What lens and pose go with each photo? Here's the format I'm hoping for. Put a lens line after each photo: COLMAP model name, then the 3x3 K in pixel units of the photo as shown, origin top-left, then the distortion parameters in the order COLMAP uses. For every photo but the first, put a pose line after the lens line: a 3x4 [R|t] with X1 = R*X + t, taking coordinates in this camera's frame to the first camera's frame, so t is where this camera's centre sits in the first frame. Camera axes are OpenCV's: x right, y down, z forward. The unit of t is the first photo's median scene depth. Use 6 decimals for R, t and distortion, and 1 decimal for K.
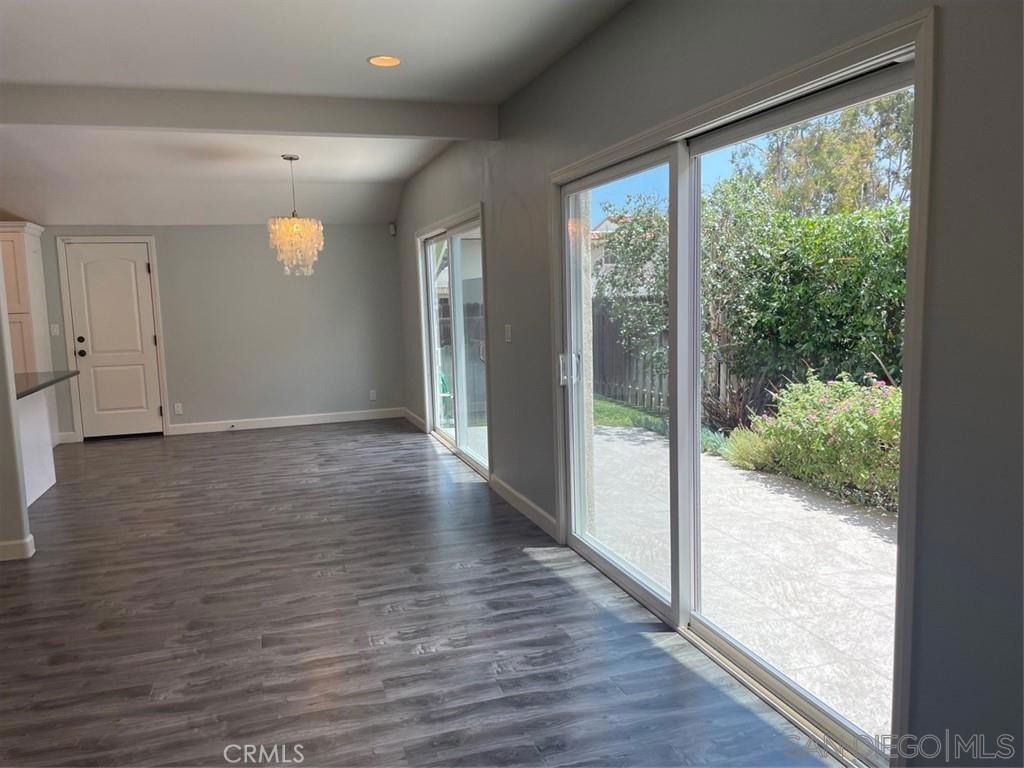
lens RADIAL K [[767.0, 0, 512.3], [0, 767.0, 384.5], [0, 0, 1]] dist [0.011885, 0.003600]
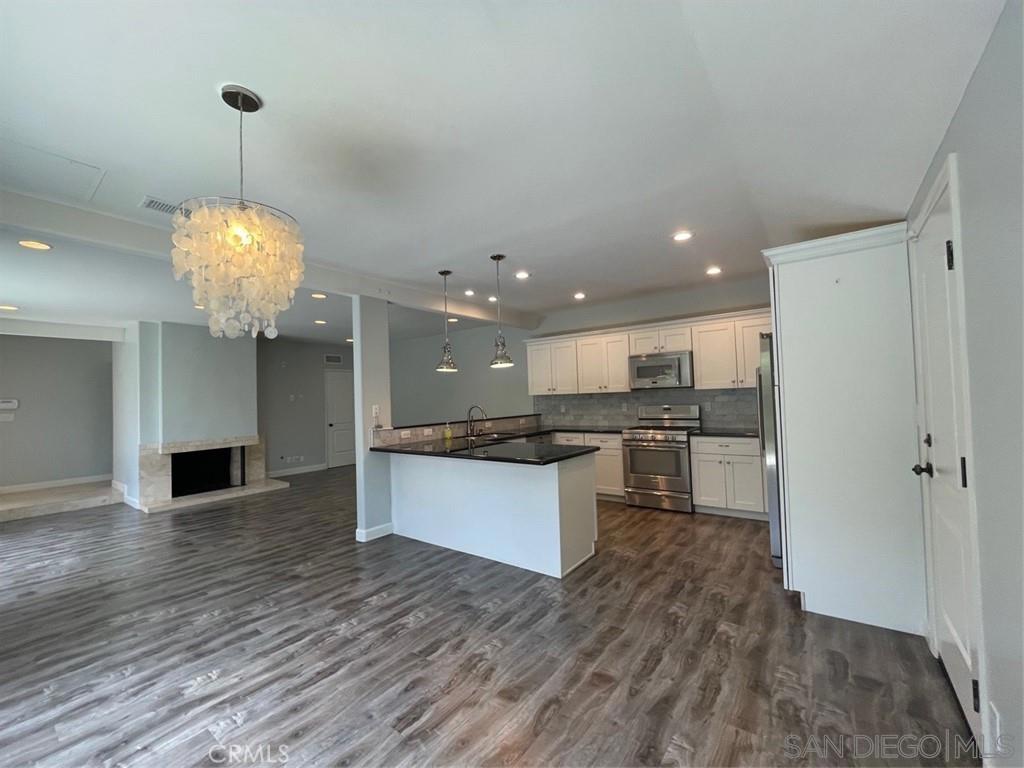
lens RADIAL K [[416.6, 0, 513.9], [0, 416.6, 382.9], [0, 0, 1]] dist [-0.002568, 0.000085]
pose [[-0.816018, 0.035725, -0.576922, -0.355634], [-0.010849, 0.996966, 0.077082, -0.182219], [0.577925, 0.069160, -0.813154, 1.760759]]
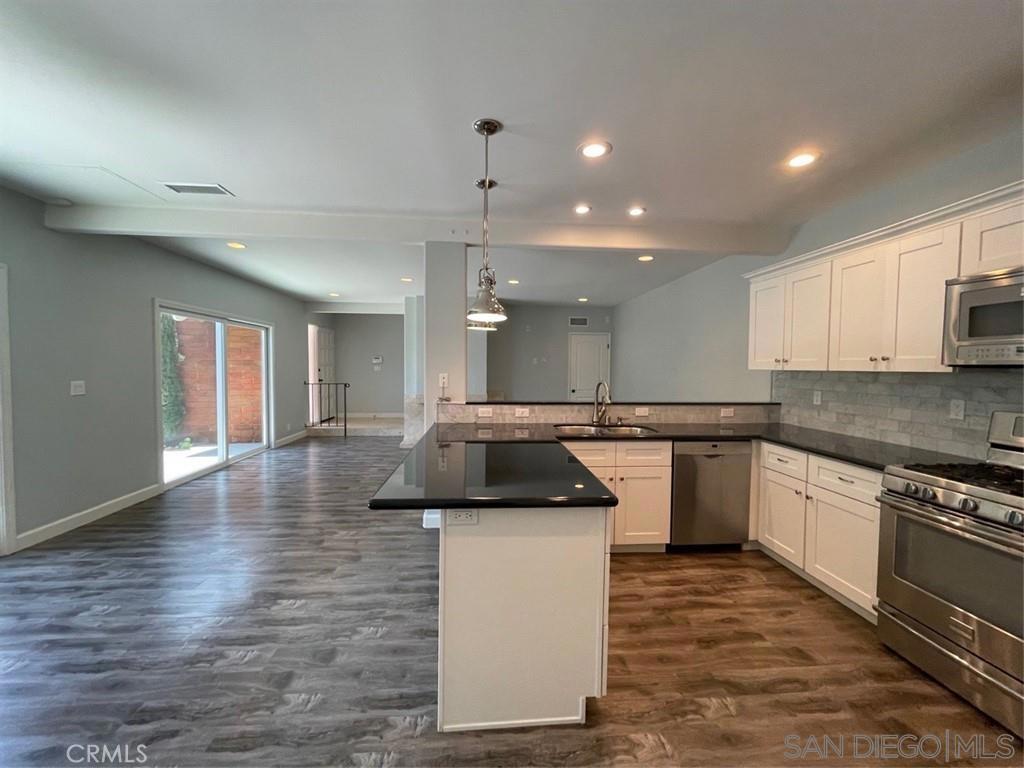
lens RADIAL K [[416.6, 0, 513.9], [0, 416.6, 381.9], [0, 0, 1]] dist [-0.002568, 0.000085]
pose [[-0.972239, 0.010140, 0.233770, -0.907756], [0.044938, 0.988555, 0.144013, -0.149925], [-0.229634, 0.150520, -0.961567, 1.562653]]
